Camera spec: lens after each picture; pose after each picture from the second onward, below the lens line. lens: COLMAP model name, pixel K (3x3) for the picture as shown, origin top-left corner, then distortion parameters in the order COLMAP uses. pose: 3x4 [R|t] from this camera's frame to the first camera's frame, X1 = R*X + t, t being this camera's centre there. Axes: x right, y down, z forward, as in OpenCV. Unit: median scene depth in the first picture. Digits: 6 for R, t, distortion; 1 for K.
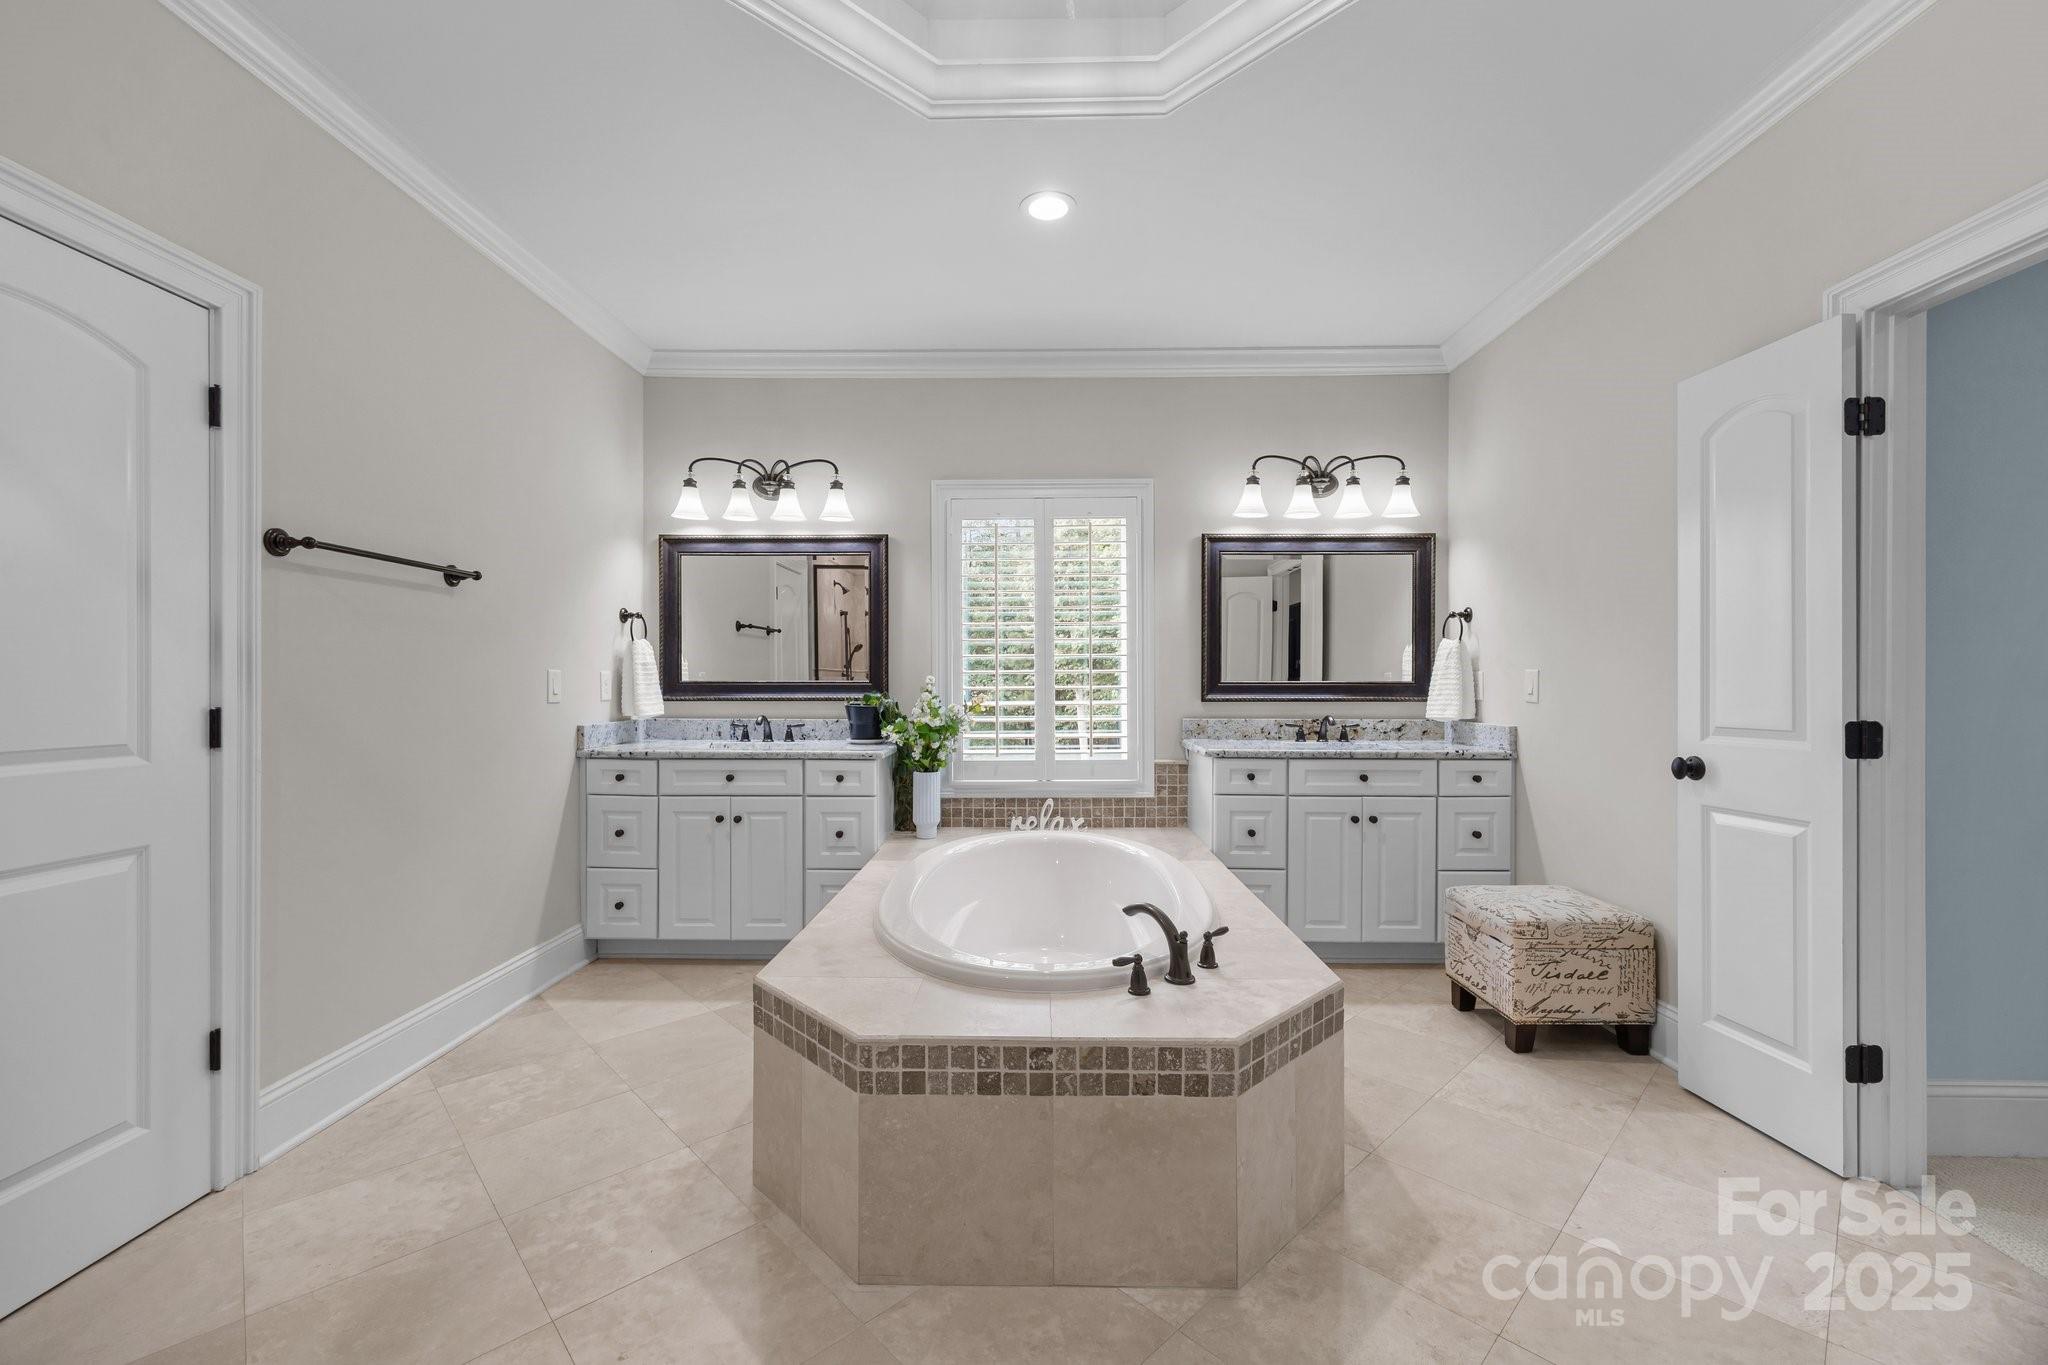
lens RADIAL K [[833.9, 0, 1024.0], [0, 833.9, 682.5], [0, 0, 1]] dist [0.013161, -0.000020]
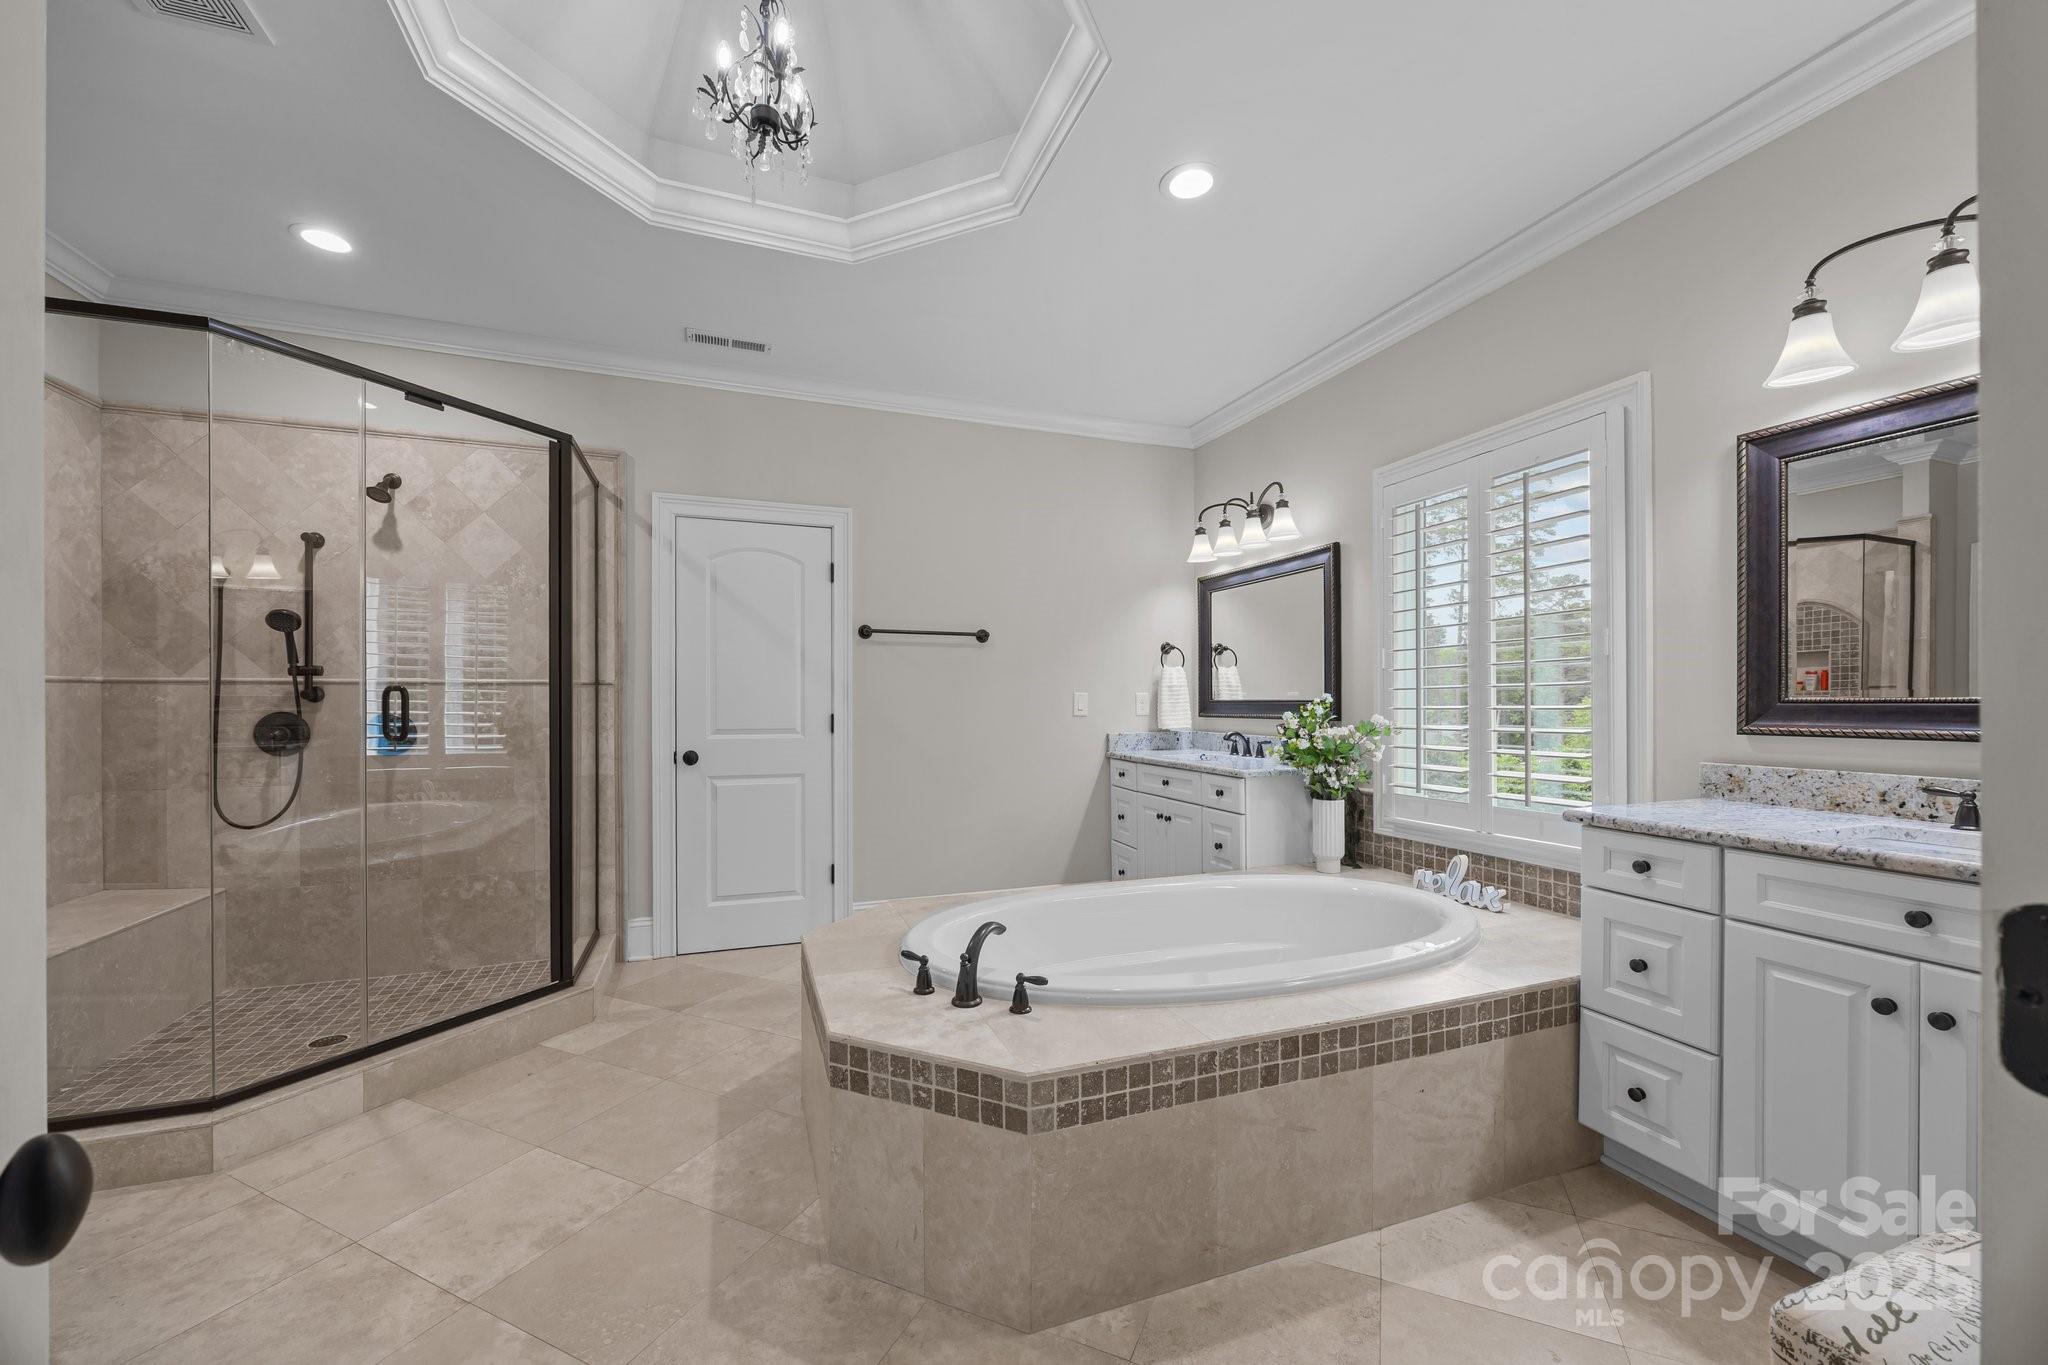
lens RADIAL K [[794.2, 0, 1027.0], [0, 794.2, 701.6], [0, 0, 1]] dist [-0.000222, -0.000115]
pose [[0.362525, -0.000974, -0.931974, 0.620422], [0.001567, 0.999999, -0.000435, 0.000428], [0.931973, -0.001303, 0.362526, 0.414339]]
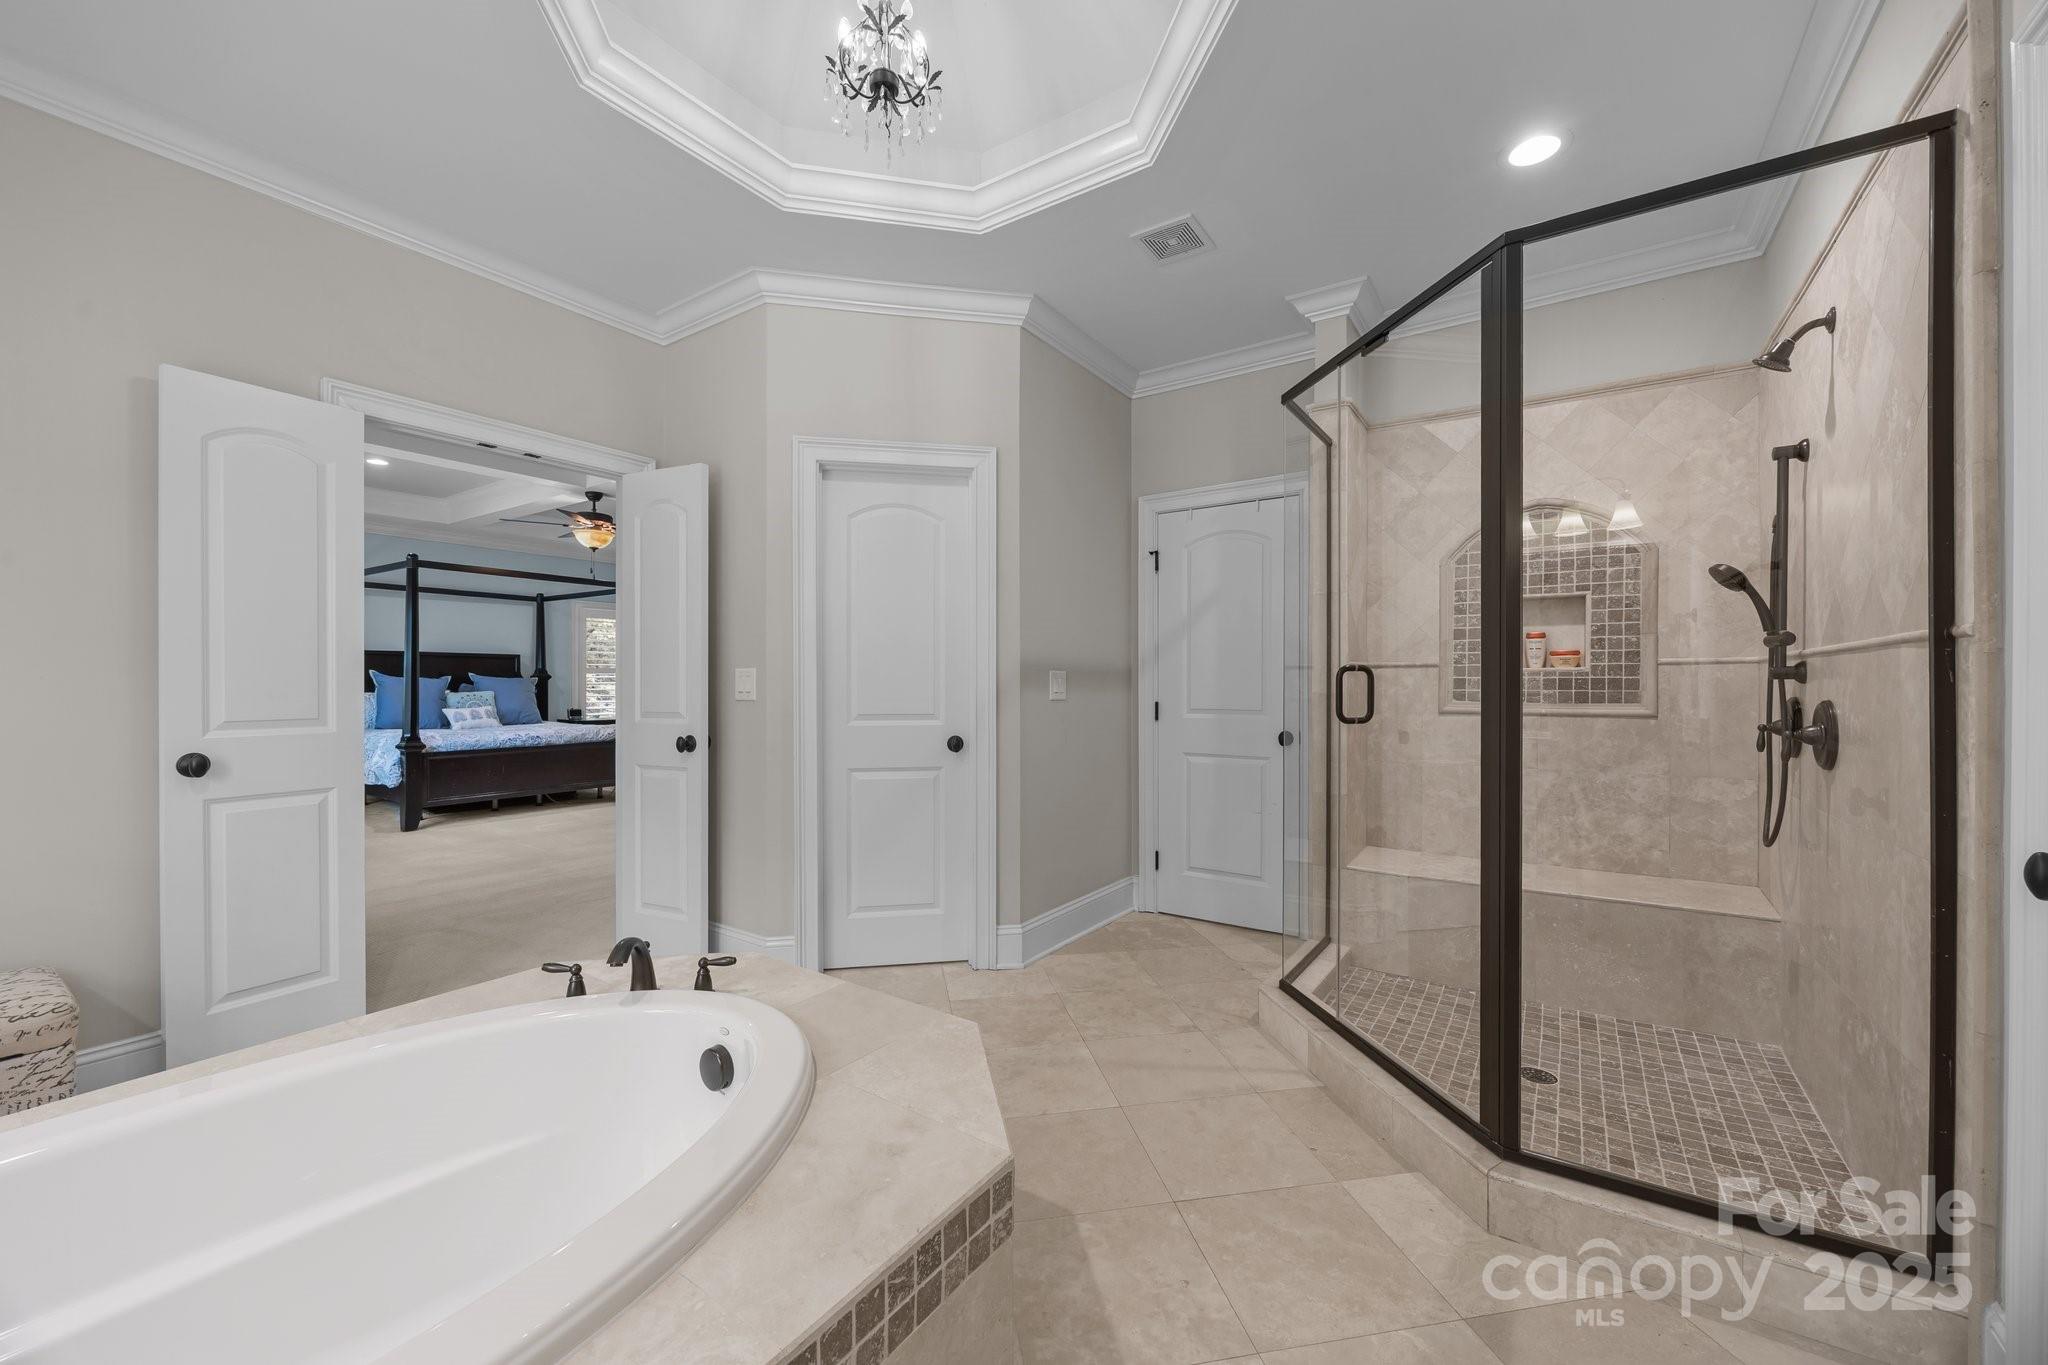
lens RADIAL K [[790.1, 0, 1050.2], [0, 790.1, 683.5], [0, 0, 1]] dist [-0.000700, -0.000094]
pose [[-0.844626, -0.006281, 0.535320, -0.381366], [-0.005734, 0.999980, 0.002685, -0.001820], [-0.535326, -0.000802, -0.844645, 0.856976]]
